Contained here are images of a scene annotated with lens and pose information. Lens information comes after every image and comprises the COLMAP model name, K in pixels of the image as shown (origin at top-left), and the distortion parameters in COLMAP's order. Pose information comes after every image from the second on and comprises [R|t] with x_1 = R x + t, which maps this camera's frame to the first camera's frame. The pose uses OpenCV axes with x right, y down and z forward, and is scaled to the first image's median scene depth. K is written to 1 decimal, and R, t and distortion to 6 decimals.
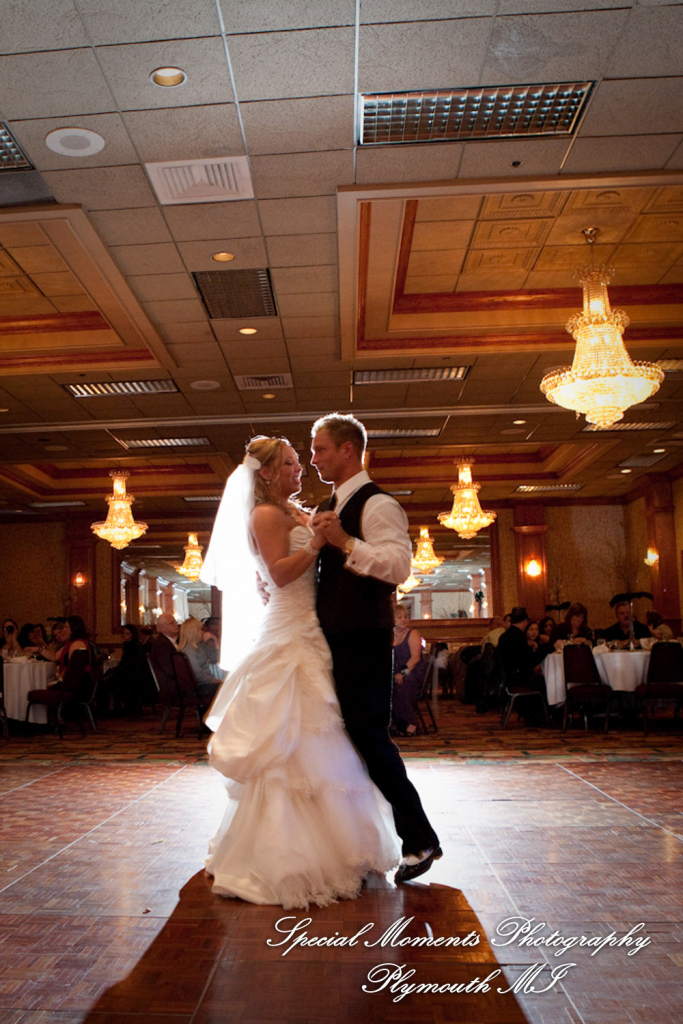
lens RADIAL K [[822.8, 0, 341.1], [0, 822.8, 633.8], [0, 0, 1]] dist [-0.070452, 0.001879]
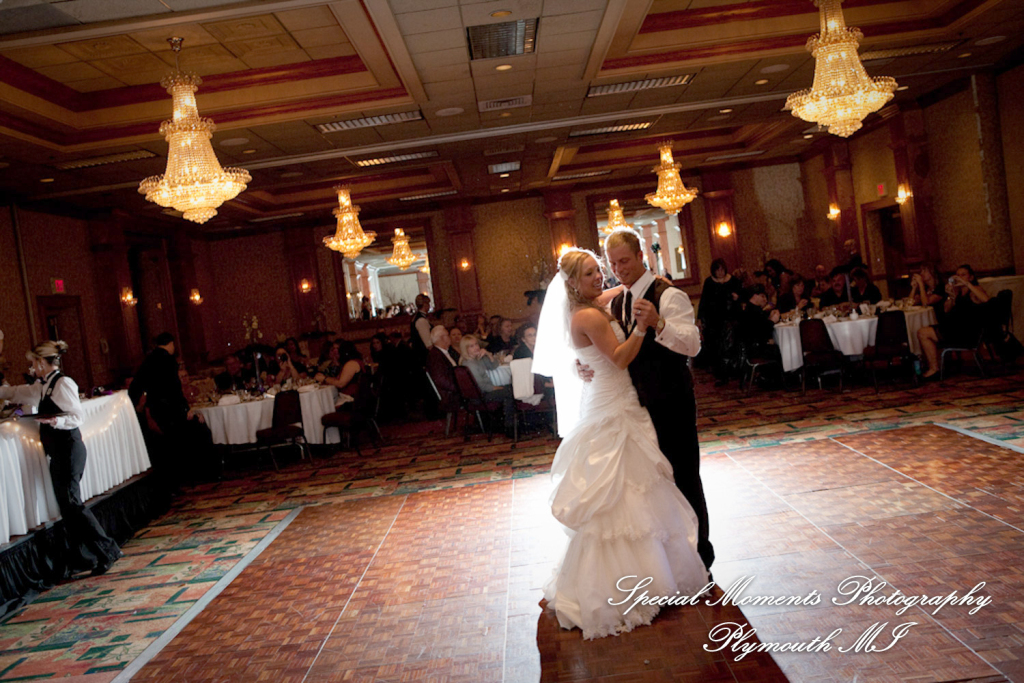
lens RADIAL K [[781.4, 0, 512.0], [0, 781.4, 341.5], [0, 0, 1]] dist [-0.048593, -0.001486]
pose [[0.990697, -0.117995, 0.067803, -0.191890], [0.109281, 0.986697, 0.120363, -0.125380], [-0.081103, -0.111833, 0.990412, -0.036932]]
